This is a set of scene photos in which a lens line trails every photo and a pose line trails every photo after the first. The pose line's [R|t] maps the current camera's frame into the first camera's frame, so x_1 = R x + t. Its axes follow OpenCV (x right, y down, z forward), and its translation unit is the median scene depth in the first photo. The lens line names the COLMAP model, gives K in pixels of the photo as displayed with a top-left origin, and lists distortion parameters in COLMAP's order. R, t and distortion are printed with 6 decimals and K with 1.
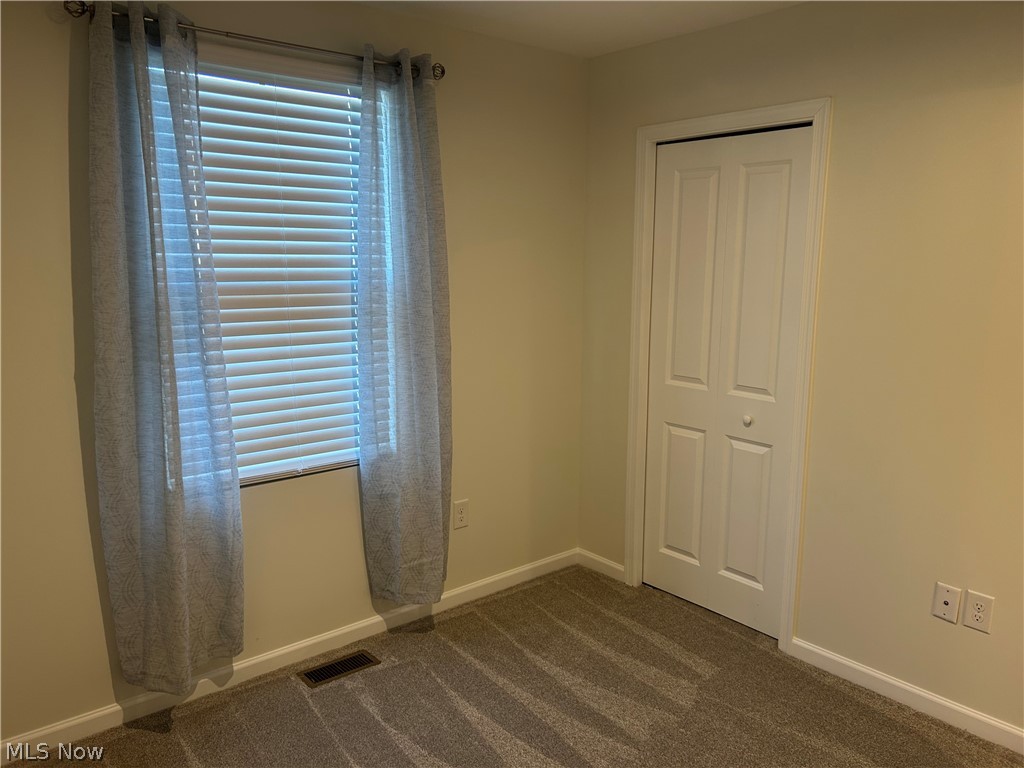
lens RADIAL K [[780.4, 0, 507.8], [0, 780.4, 385.1], [0, 0, 1]] dist [0.046367, -0.013021]
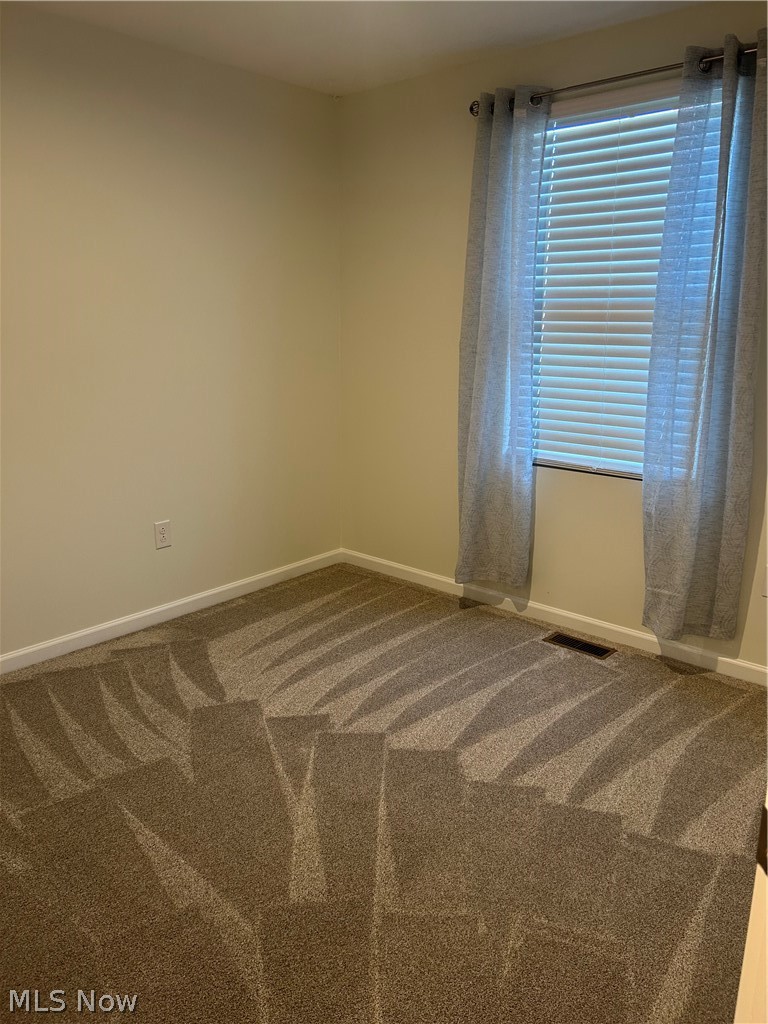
lens RADIAL K [[780.4, 0, 378.4], [0, 780.4, 508.3], [0, 0, 1]] dist [0.046367, -0.013021]
pose [[0.143350, 0.232672, -0.961933, 0.841800], [-0.162925, 0.964258, 0.208955, -0.023499], [0.976169, 0.126769, 0.176134, 0.522748]]
